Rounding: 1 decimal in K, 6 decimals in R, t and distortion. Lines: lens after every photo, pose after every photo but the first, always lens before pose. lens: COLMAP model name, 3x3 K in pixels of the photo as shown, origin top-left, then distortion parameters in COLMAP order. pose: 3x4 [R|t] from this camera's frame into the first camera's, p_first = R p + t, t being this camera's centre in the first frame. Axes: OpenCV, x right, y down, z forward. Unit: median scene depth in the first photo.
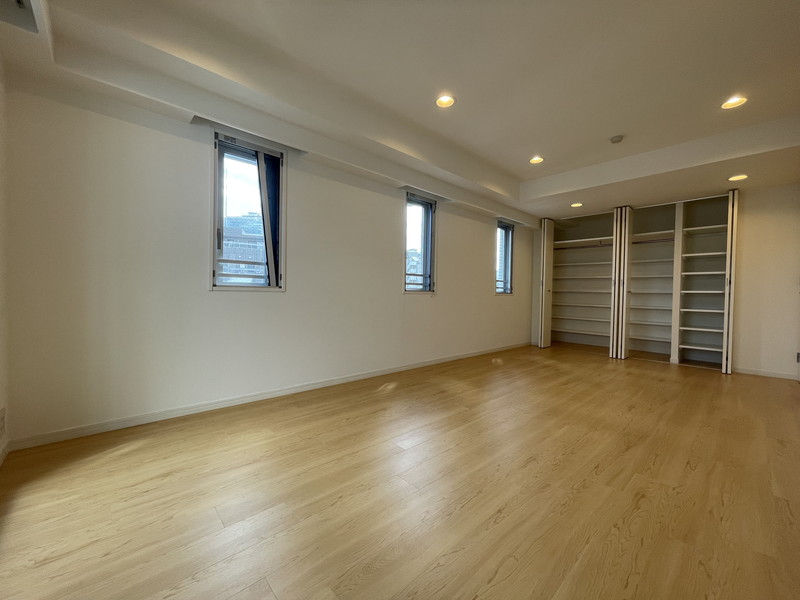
lens RADIAL K [[327.2, 0, 396.7], [0, 327.2, 299.3], [0, 0, 1]] dist [0.002335, -0.000771]
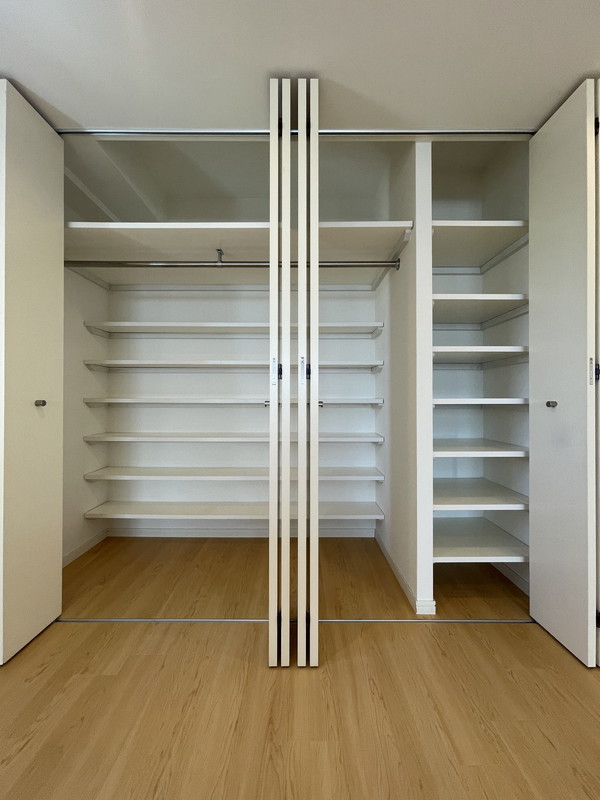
lens RADIAL K [[327.2, 0, 302.4], [0, 327.2, 399.3], [0, 0, 1]] dist [0.002335, -0.000771]
pose [[0.650453, -0.009432, 0.759488, 0.486063], [0.027710, 0.999552, -0.011318, -0.023102], [-0.759041, 0.028407, 0.650423, 0.825042]]
